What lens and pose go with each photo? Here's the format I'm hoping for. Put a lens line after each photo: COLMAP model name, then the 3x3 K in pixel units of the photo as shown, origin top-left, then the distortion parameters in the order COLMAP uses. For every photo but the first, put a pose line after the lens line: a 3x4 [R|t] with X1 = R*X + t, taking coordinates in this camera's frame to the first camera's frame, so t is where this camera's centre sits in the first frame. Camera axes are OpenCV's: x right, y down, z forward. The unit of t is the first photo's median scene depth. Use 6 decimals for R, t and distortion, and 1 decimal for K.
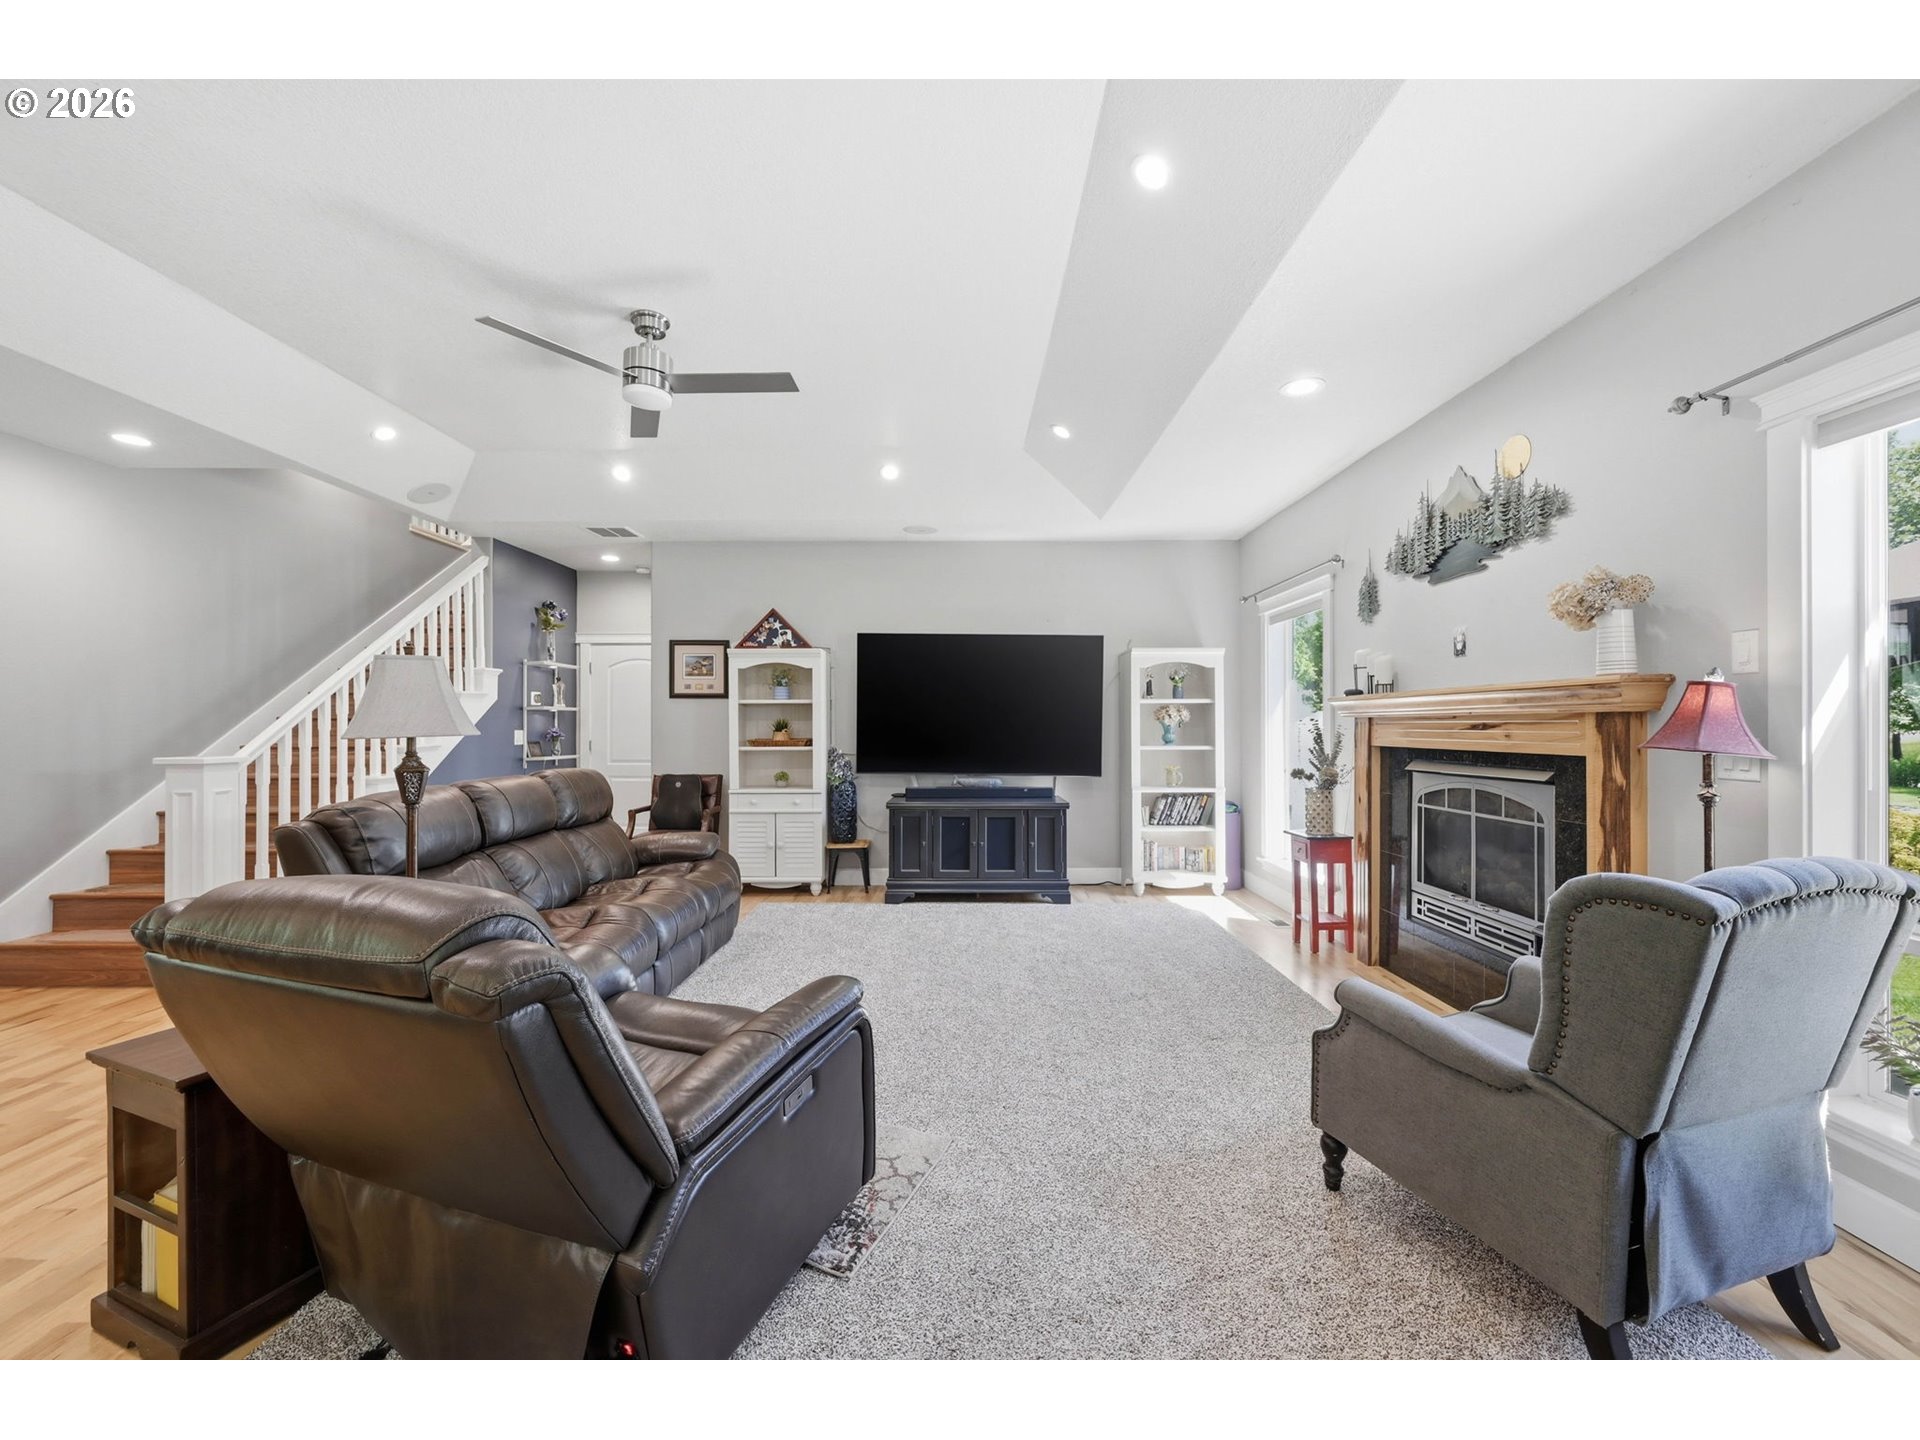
lens RADIAL K [[768.4, 0, 960.0], [0, 768.4, 720.0], [0, 0, 1]] dist [-0.000631, -0.000043]
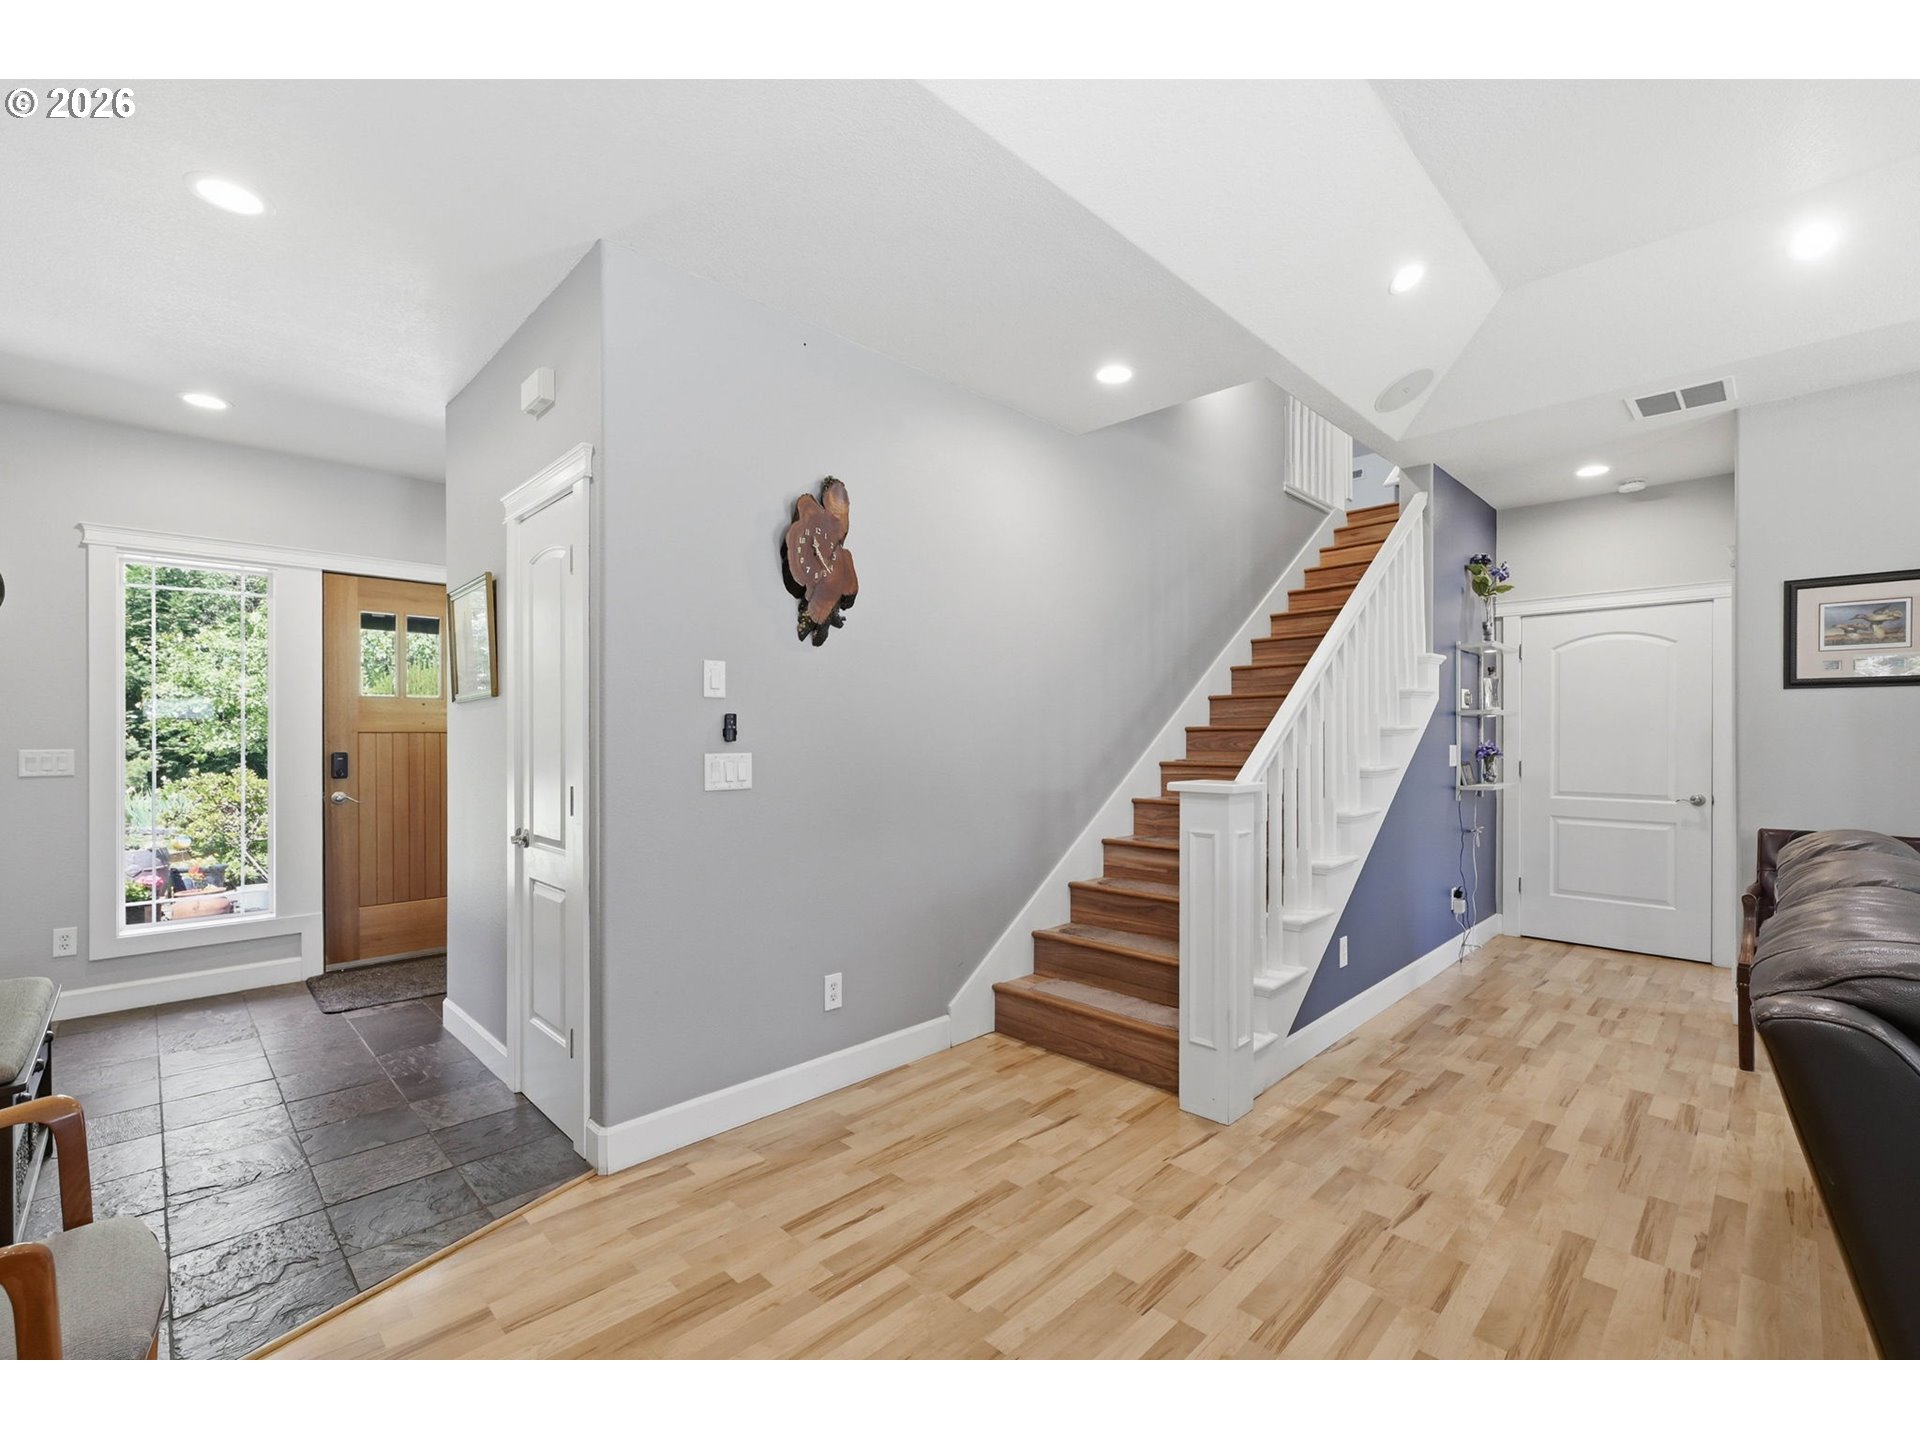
lens RADIAL K [[805.2, 0, 970.1], [0, 805.2, 701.0], [0, 0, 1]] dist [0.000041, -0.000055]
pose [[0.716828, -0.029257, -0.696636, -0.396224], [0.003466, 0.999256, -0.038399, 0.000430], [0.697241, 0.025111, 0.716396, 0.192498]]
